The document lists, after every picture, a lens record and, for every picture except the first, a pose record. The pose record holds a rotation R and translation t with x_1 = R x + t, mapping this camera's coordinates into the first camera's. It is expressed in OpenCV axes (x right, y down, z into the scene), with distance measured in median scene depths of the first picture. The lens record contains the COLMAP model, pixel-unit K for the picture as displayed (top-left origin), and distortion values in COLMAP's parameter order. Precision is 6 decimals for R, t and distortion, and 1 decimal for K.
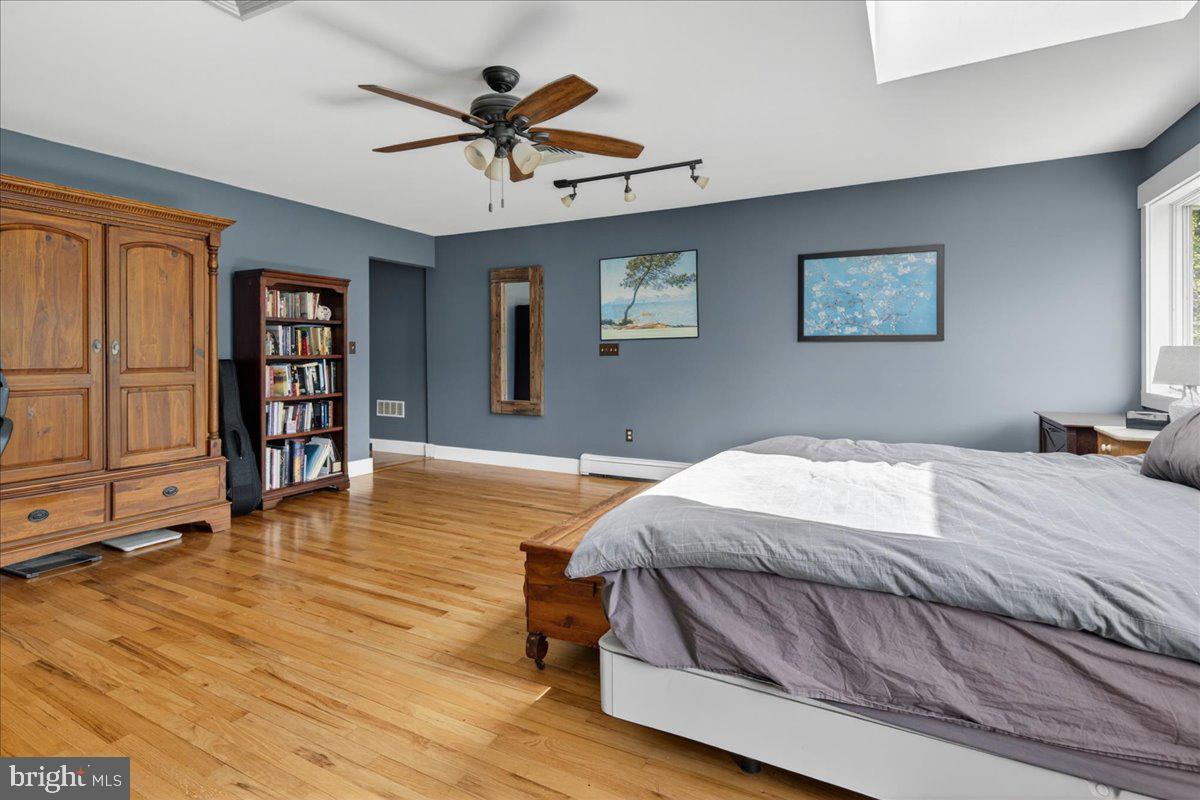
lens RADIAL K [[580.9, 0, 603.2], [0, 580.9, 356.3], [0, 0, 1]] dist [0.000416, 0.000067]
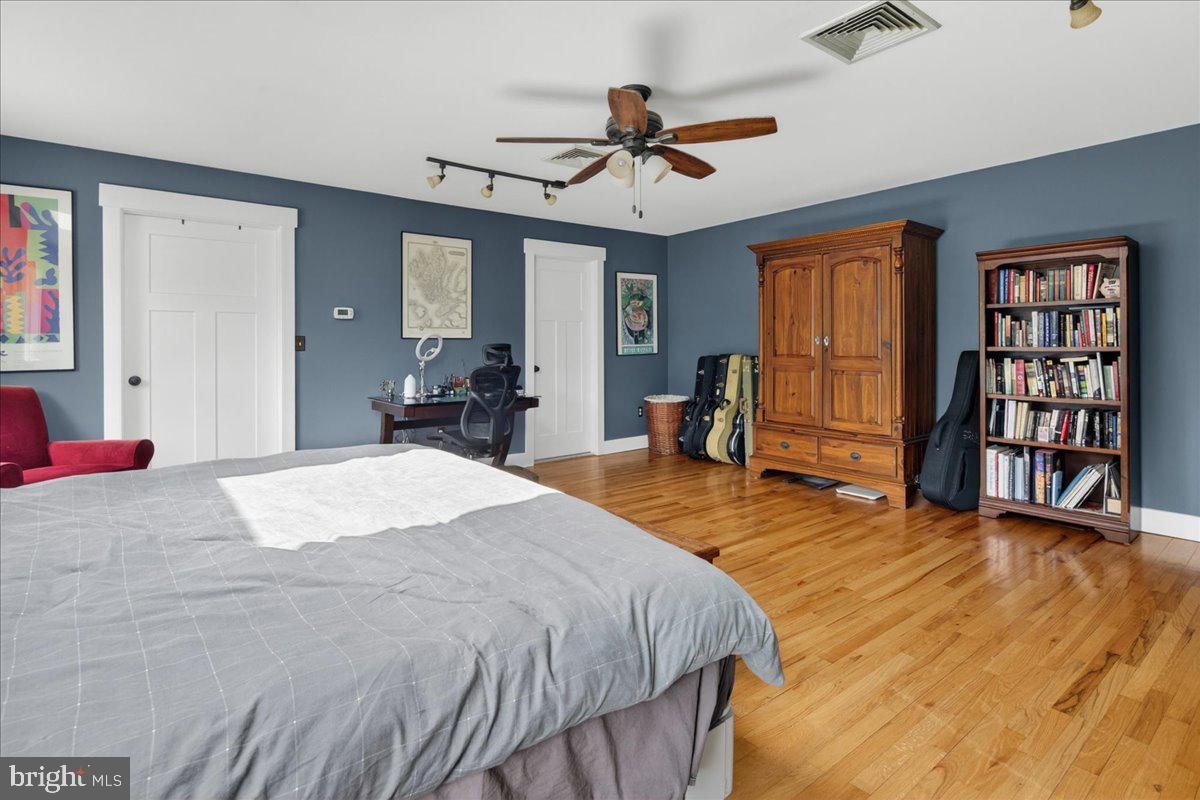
lens RADIAL K [[593.2, 0, 601.4], [0, 593.2, 342.3], [0, 0, 1]] dist [-0.000560, -0.000007]
pose [[-0.403374, -0.001184, -0.915034, 0.510890], [-0.001759, 0.999998, -0.000519, -0.007819], [0.915033, 0.001401, -0.403376, 0.817555]]
